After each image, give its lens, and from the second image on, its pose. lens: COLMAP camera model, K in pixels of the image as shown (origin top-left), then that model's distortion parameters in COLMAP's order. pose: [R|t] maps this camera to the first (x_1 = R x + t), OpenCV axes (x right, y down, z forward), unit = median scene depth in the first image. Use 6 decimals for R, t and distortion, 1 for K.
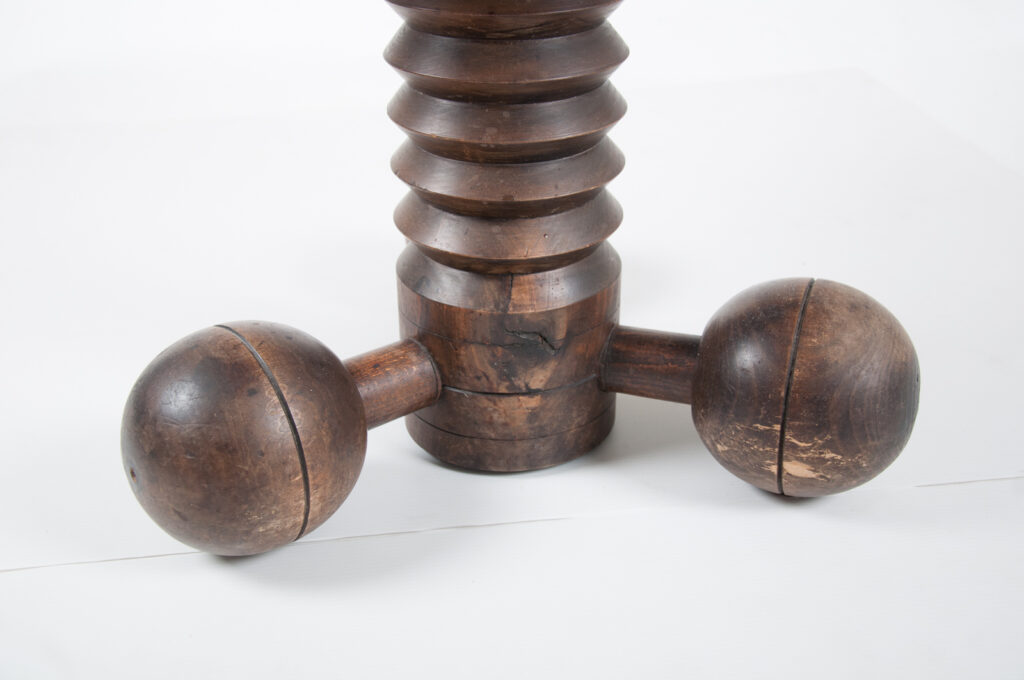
lens RADIAL K [[1113.1, 0, 508.7], [0, 1113.1, 340.9], [0, 0, 1]] dist [-0.013094, 0.000000]
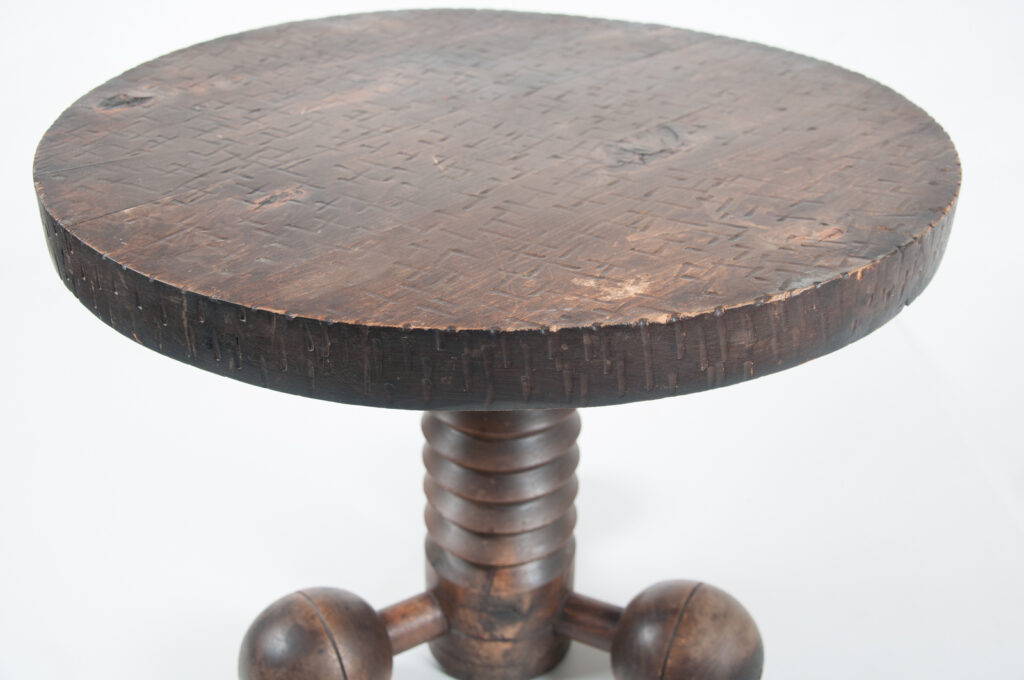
lens RADIAL K [[1181.5, 0, 510.3], [0, 1181.5, 340.6], [0, 0, 1]] dist [-0.004085, 0.000000]
pose [[0.993999, 0.072089, -0.082270, 0.137171], [-0.069820, 0.997104, 0.030142, -0.429555], [0.084205, -0.024217, 0.996154, -0.609047]]
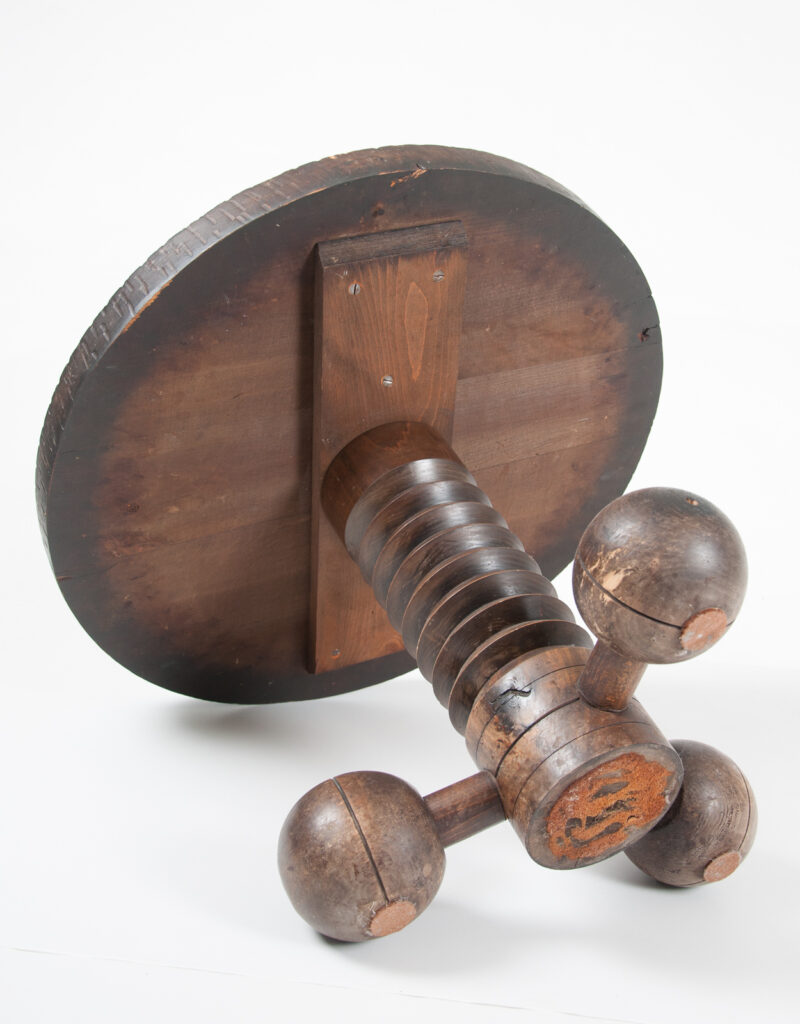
lens RADIAL K [[1558.0, 0, 403.2], [0, 1558.0, 510.7], [0, 0, 1]] dist [0.118752, 0.000000]
pose [[0.613021, -0.732447, -0.296188, 0.704317], [0.026998, 0.394092, -0.918675, 1.737028], [0.789606, 0.555170, 0.261361, 0.276985]]
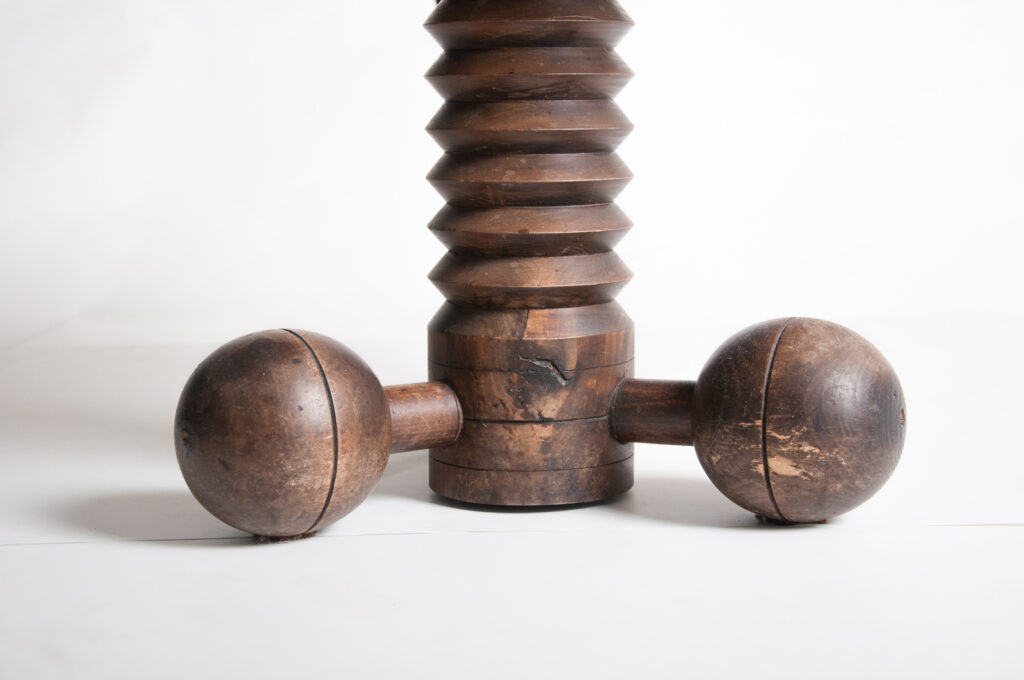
lens RADIAL K [[1688.5, 0, 510.0], [0, 1688.5, 339.4], [0, 0, 1]] dist [0.199271, 0.000000]
pose [[0.996980, 0.013441, -0.076481, 0.118955], [-0.038591, 0.940434, -0.337778, 0.562377], [0.067385, 0.339710, 0.938113, -0.610005]]
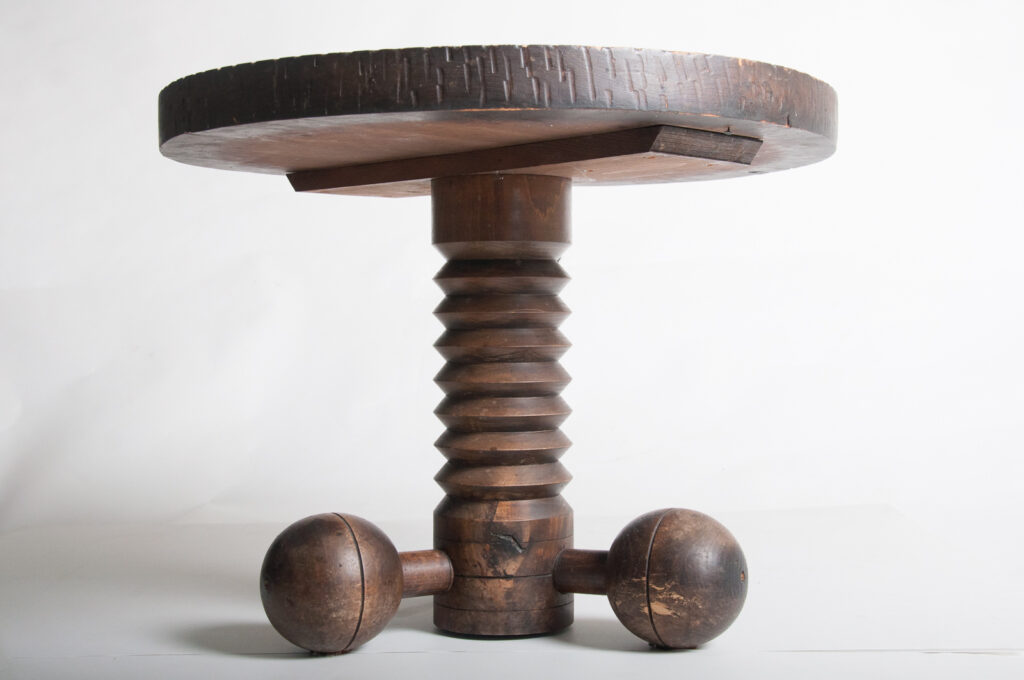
lens RADIAL K [[1422.6, 0, 512.8], [0, 1422.6, 333.5], [0, 0, 1]] dist [0.054457, 0.000000]
pose [[0.991922, 0.006556, -0.126679, 0.304924], [-0.064074, 0.887790, -0.455768, 0.714666], [0.109476, 0.460203, 0.881038, -1.037348]]
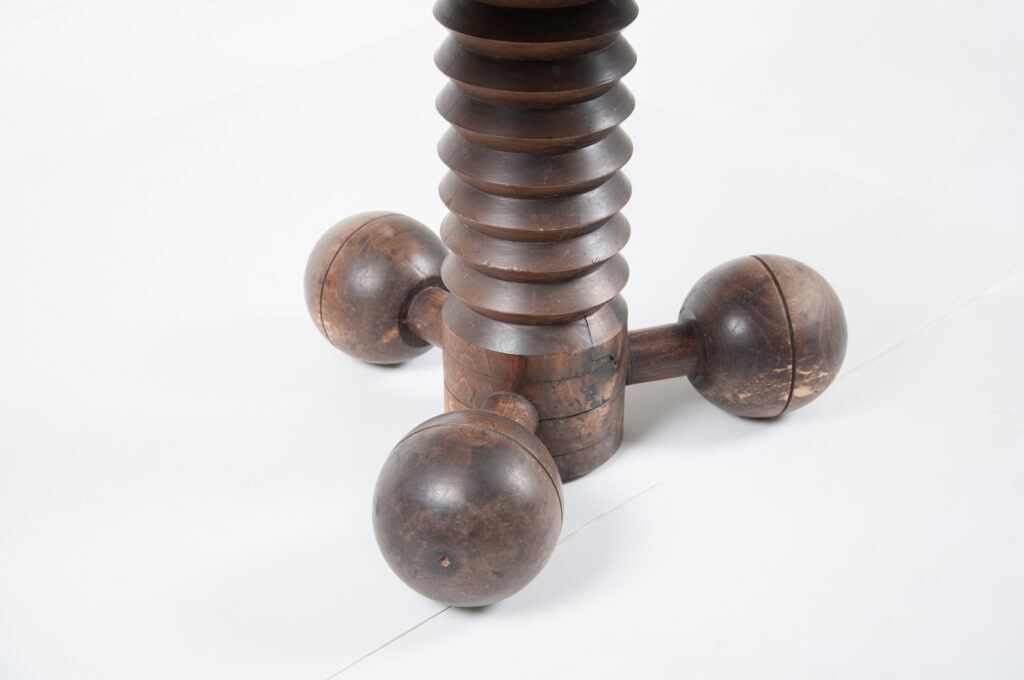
lens RADIAL K [[1629.8, 0, 512.5], [0, 1629.8, 344.4], [0, 0, 1]] dist [0.182276, 0.000000]
pose [[0.797204, -0.293117, 0.527777, -1.078542], [0.276910, 0.954373, 0.111770, -0.266890], [-0.536457, 0.057044, 0.841997, -0.528232]]
